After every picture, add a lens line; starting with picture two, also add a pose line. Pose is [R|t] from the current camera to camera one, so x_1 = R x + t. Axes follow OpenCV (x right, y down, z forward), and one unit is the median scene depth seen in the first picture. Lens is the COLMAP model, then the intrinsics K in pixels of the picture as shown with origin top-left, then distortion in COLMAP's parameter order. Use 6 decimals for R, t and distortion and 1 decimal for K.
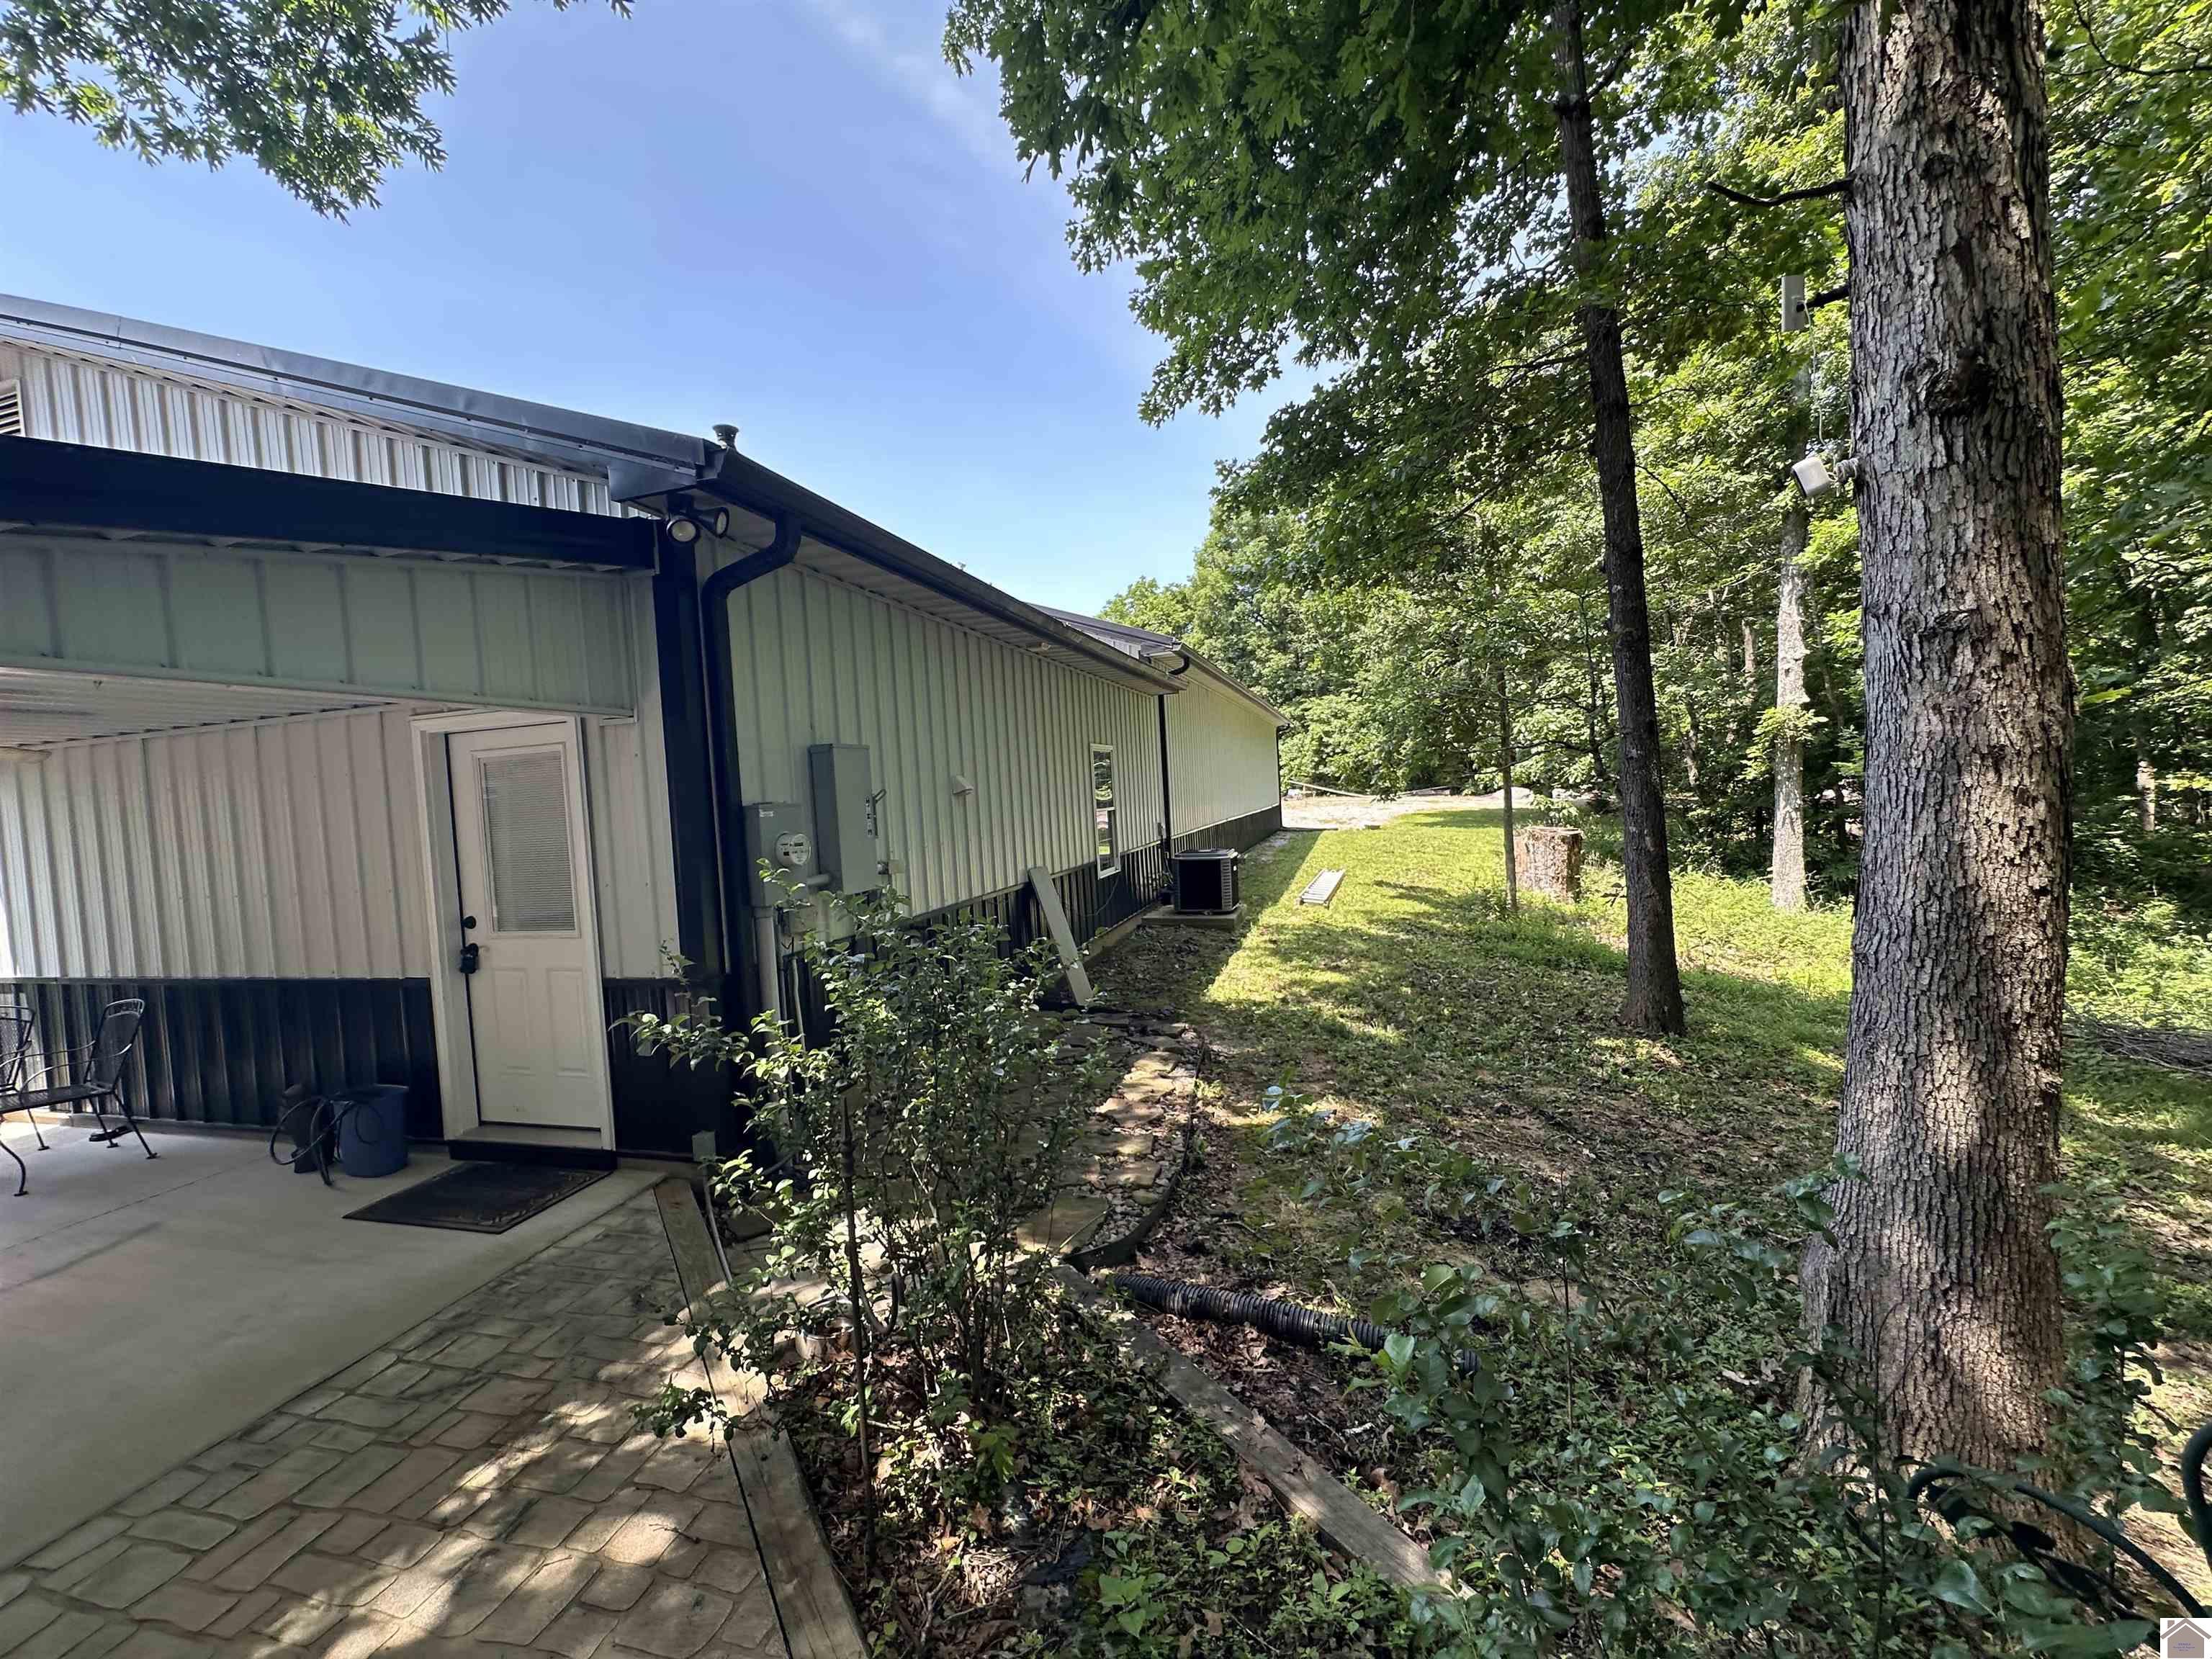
lens RADIAL K [[876.0, 0, 1096.6], [0, 876.0, 828.2], [0, 0, 1]] dist [-0.000971, 0.000216]
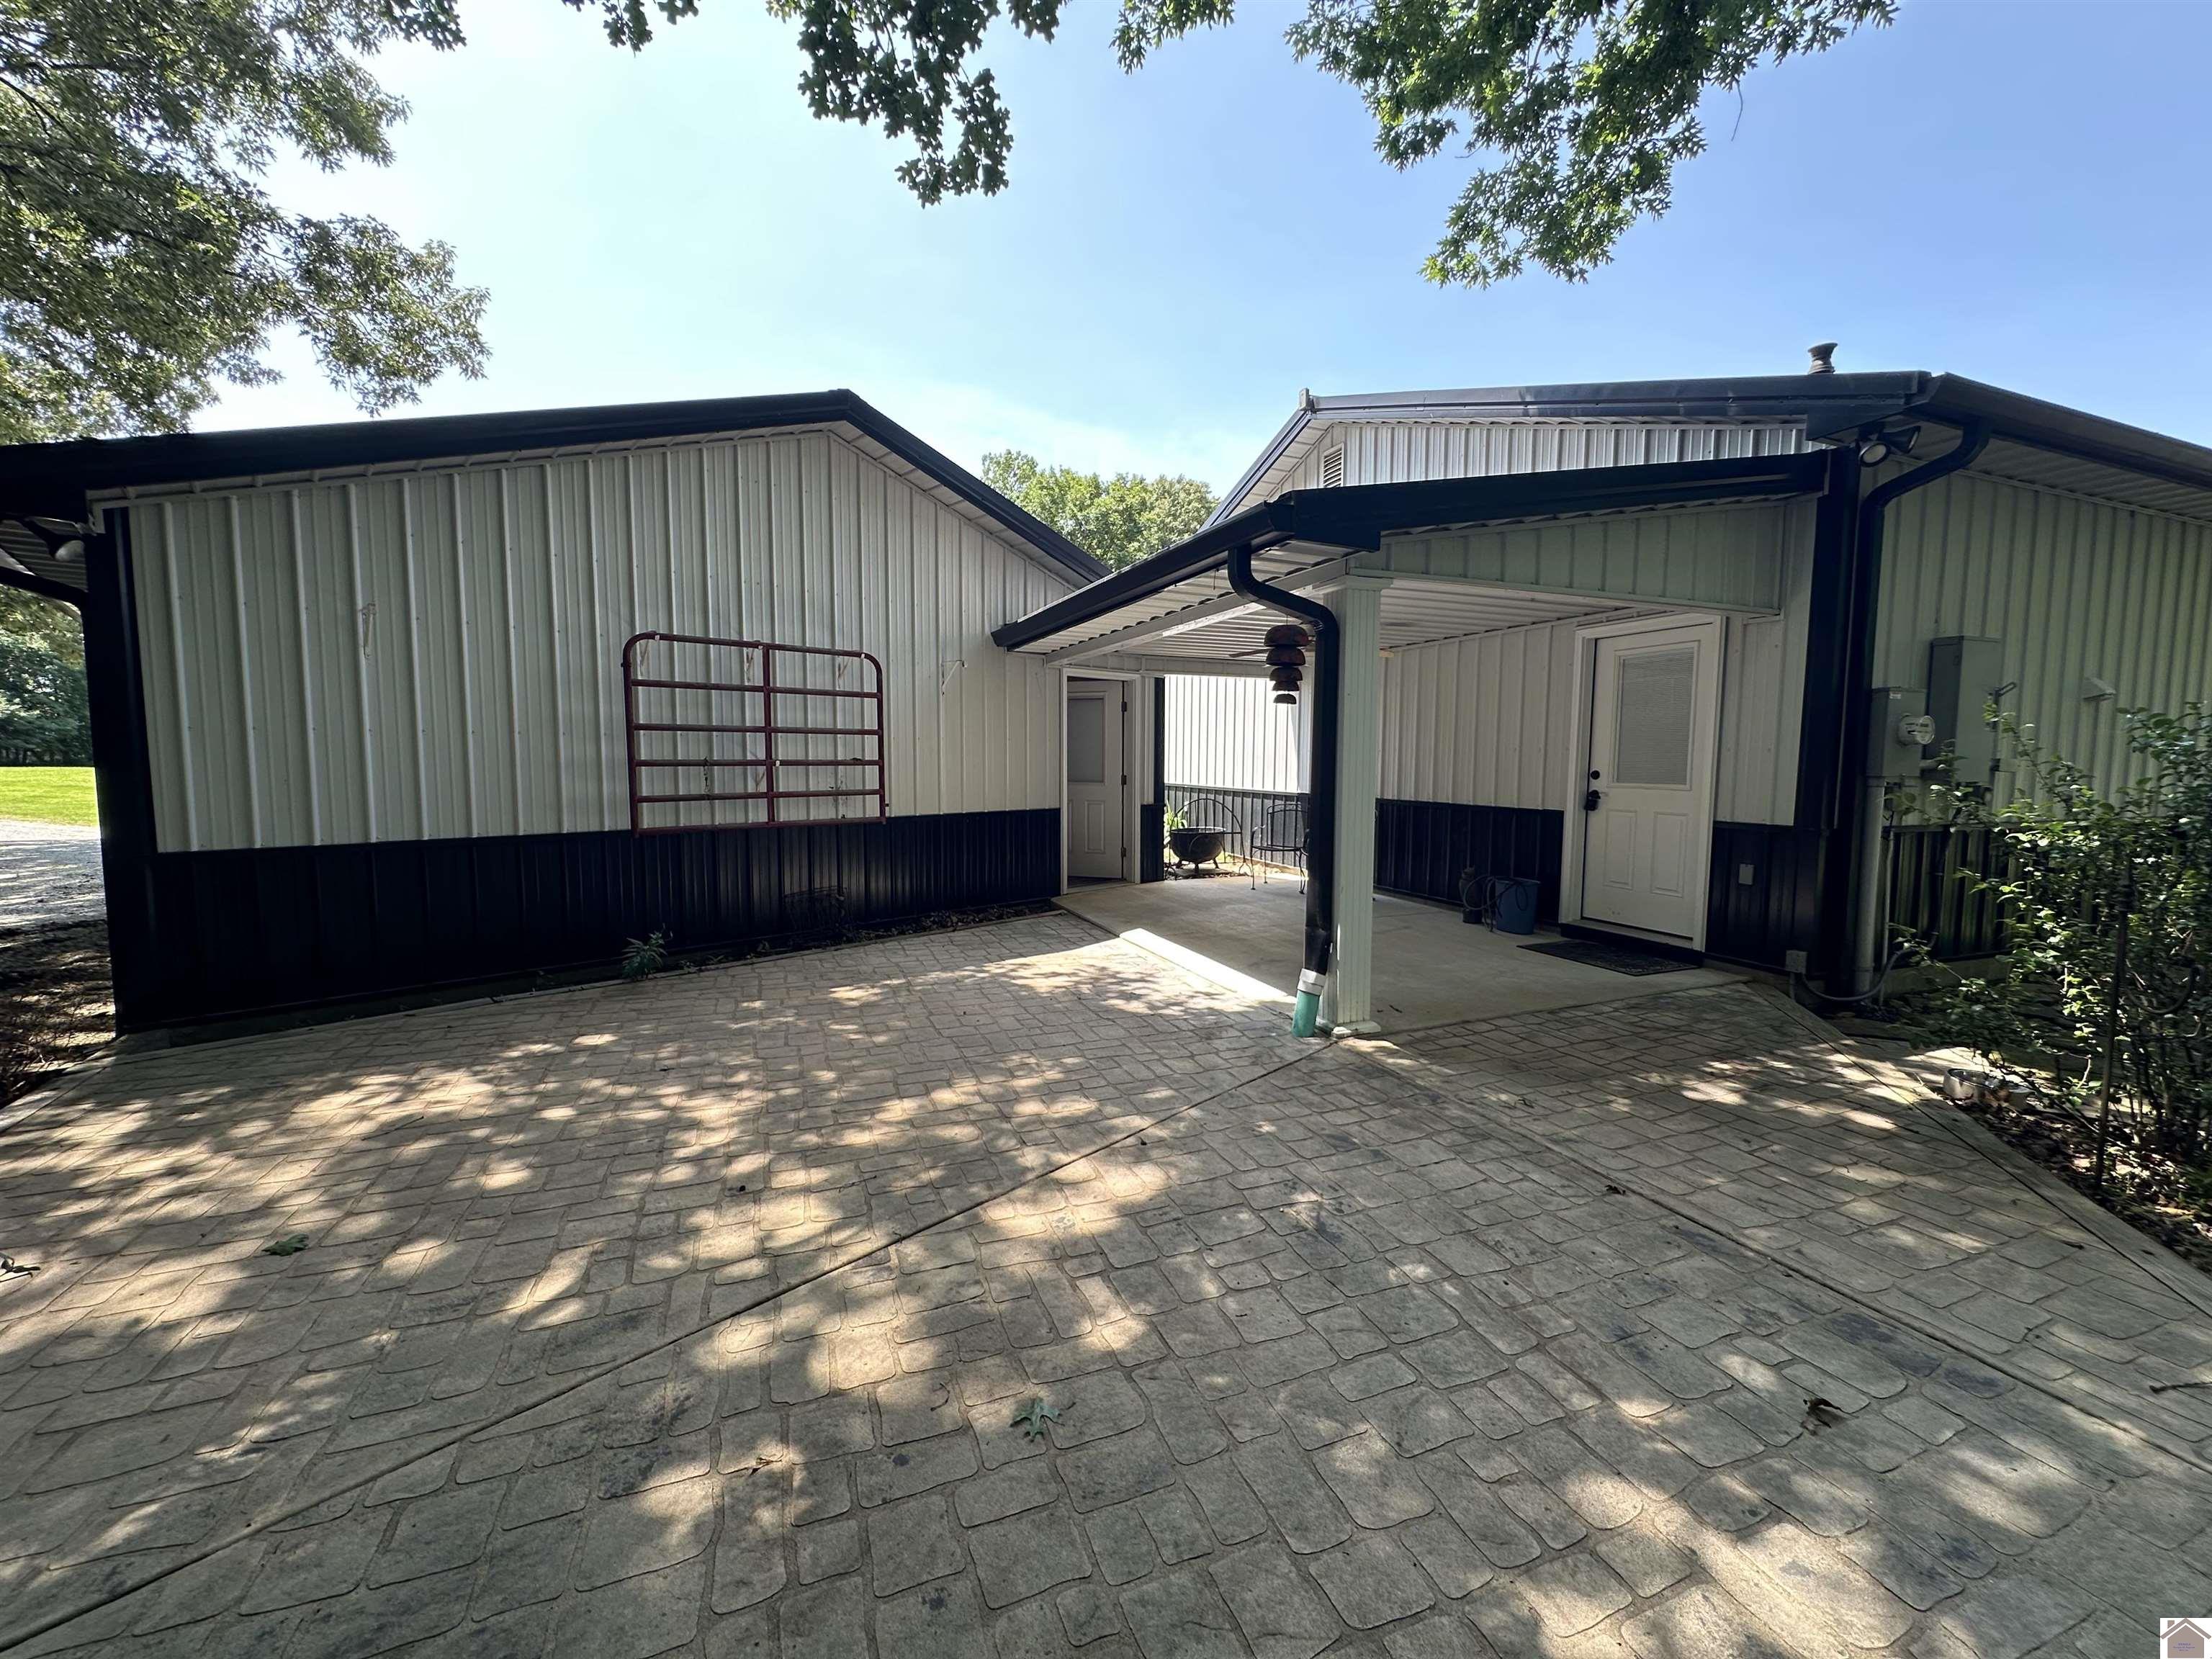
lens RADIAL K [[876.0, 0, 1104.2], [0, 876.0, 833.5], [0, 0, 1]] dist [-0.000971, 0.000216]
pose [[0.621968, 0.127653, -0.772567, -0.117809], [-0.076327, 0.991808, 0.102431, 0.128888], [0.779313, -0.004741, 0.626616, -0.545514]]
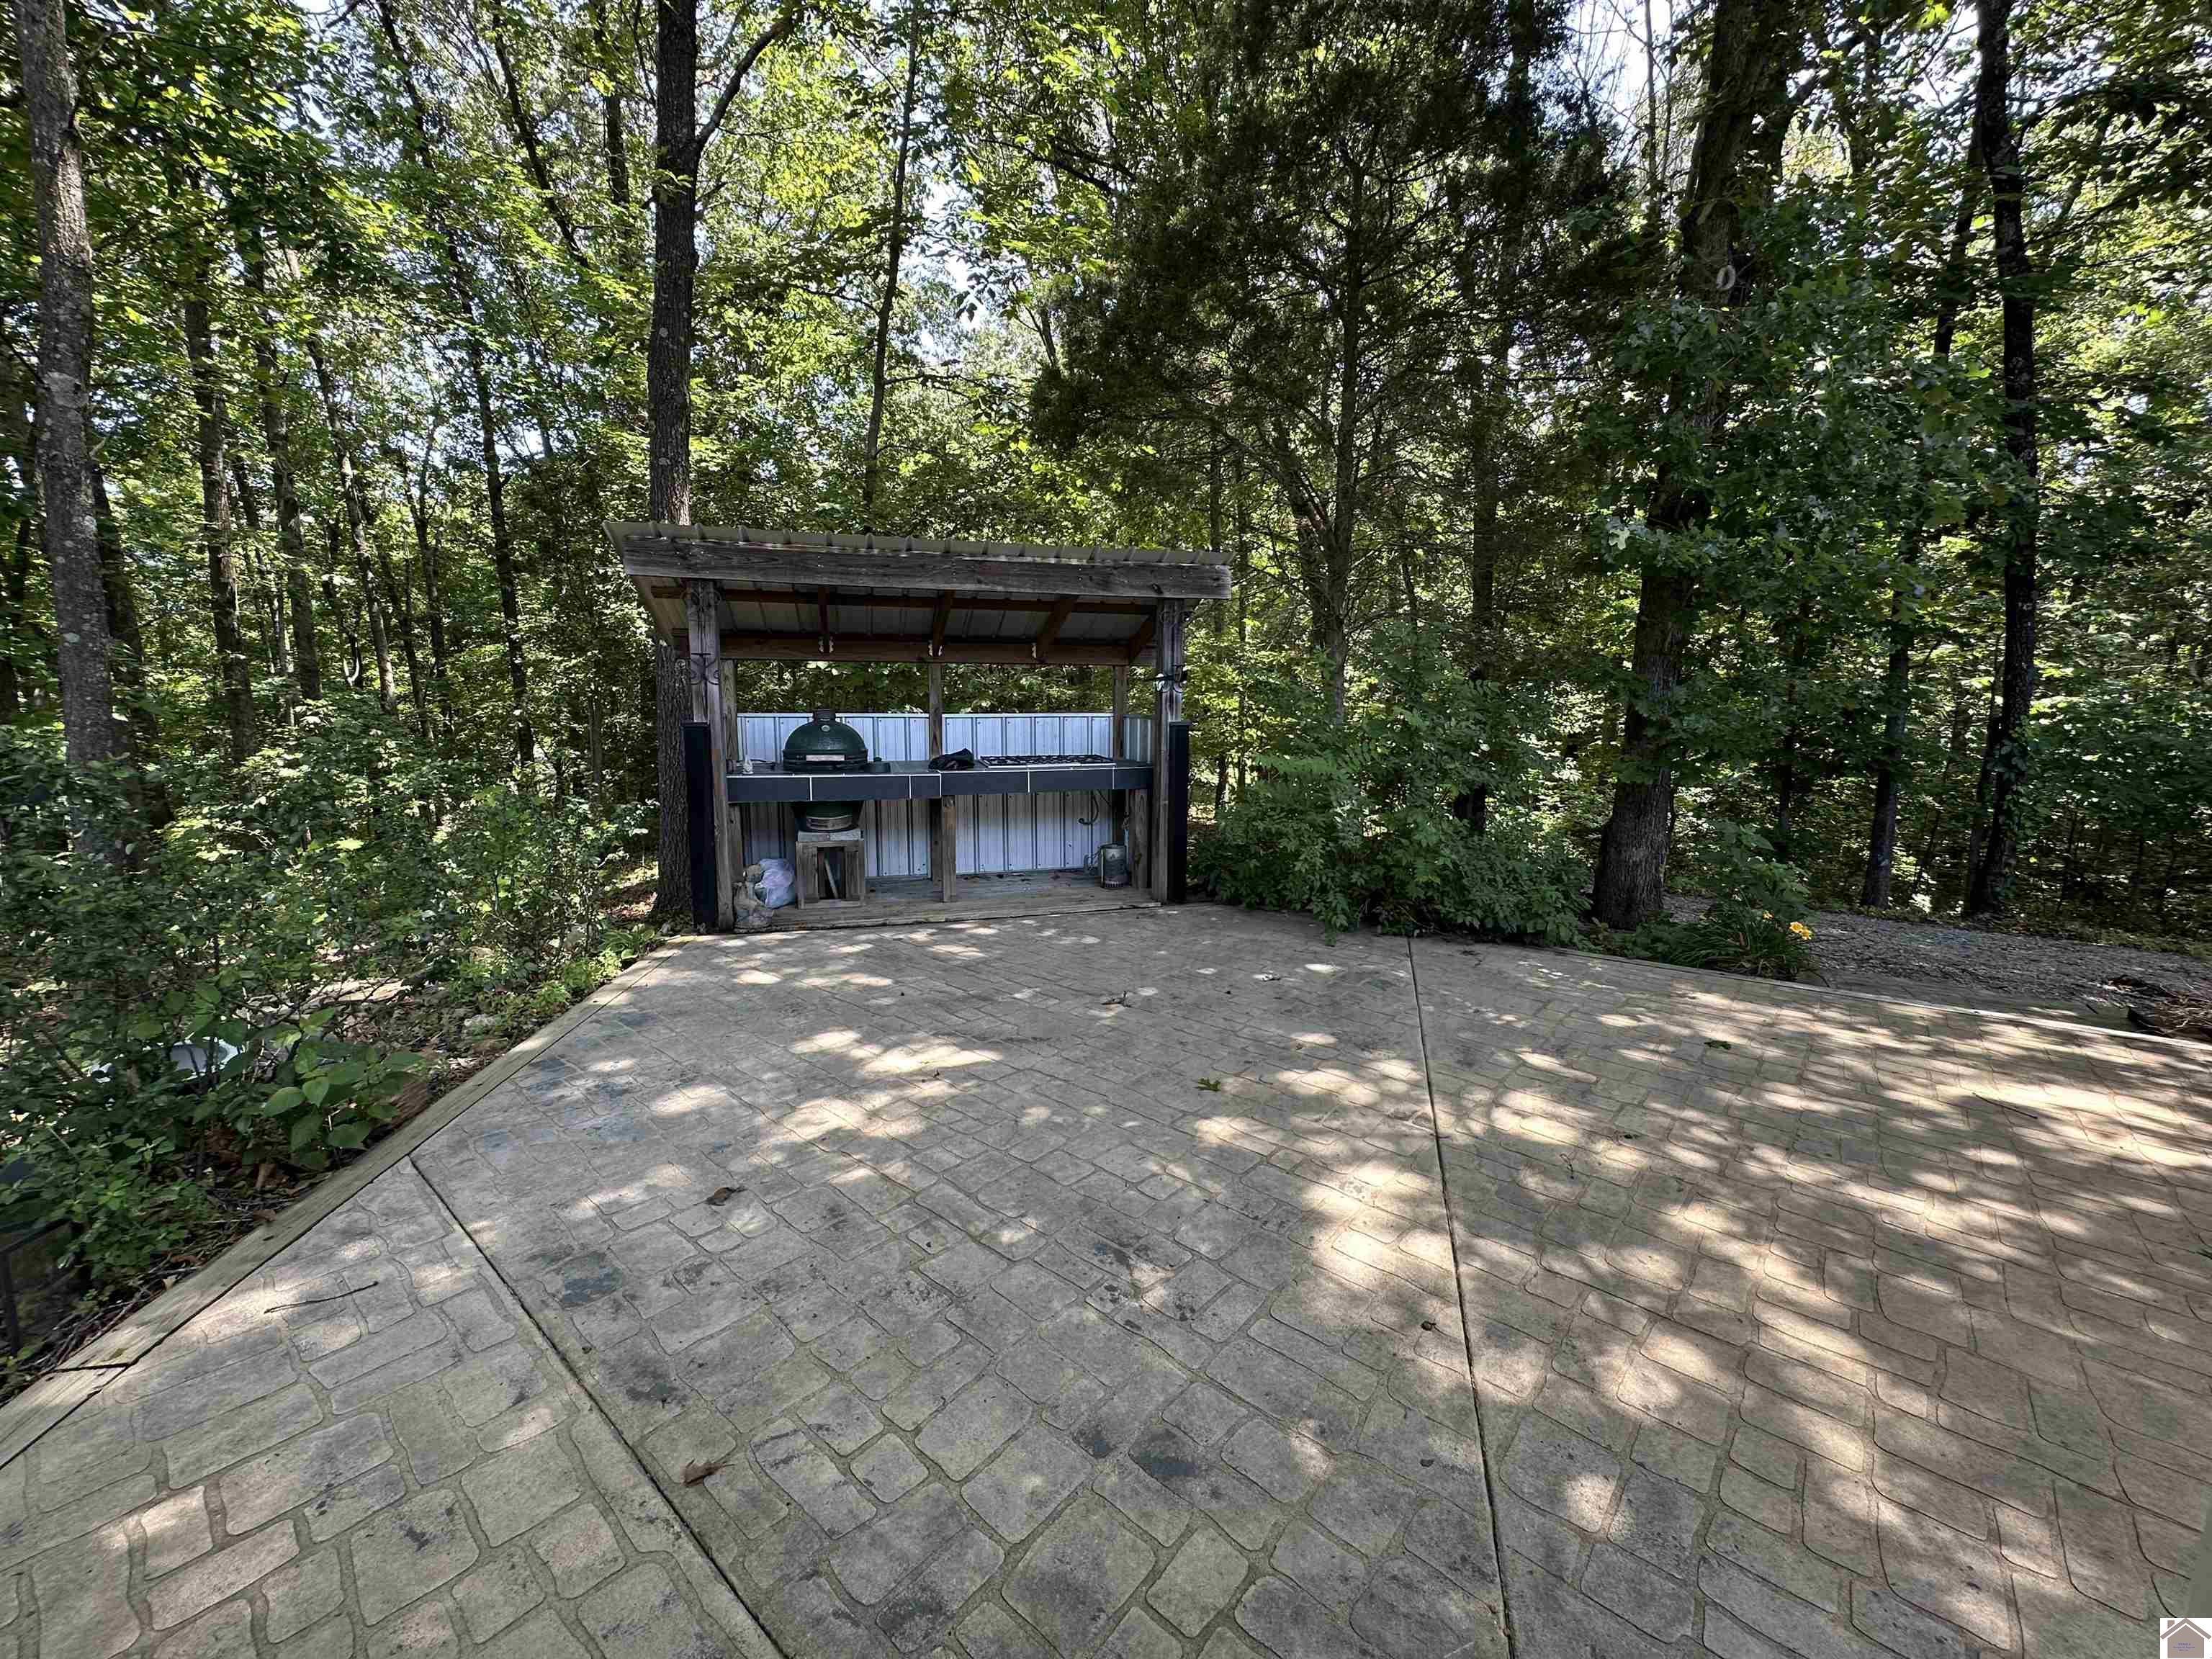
lens RADIAL K [[876.0, 0, 1102.9], [0, 876.0, 827.3], [0, 0, 1]] dist [-0.000971, 0.000216]
pose [[-0.914276, -0.018786, 0.404655, -0.677825], [0.057225, 0.982917, 0.174924, 0.102613], [-0.401029, 0.183086, -0.897583, 0.415342]]
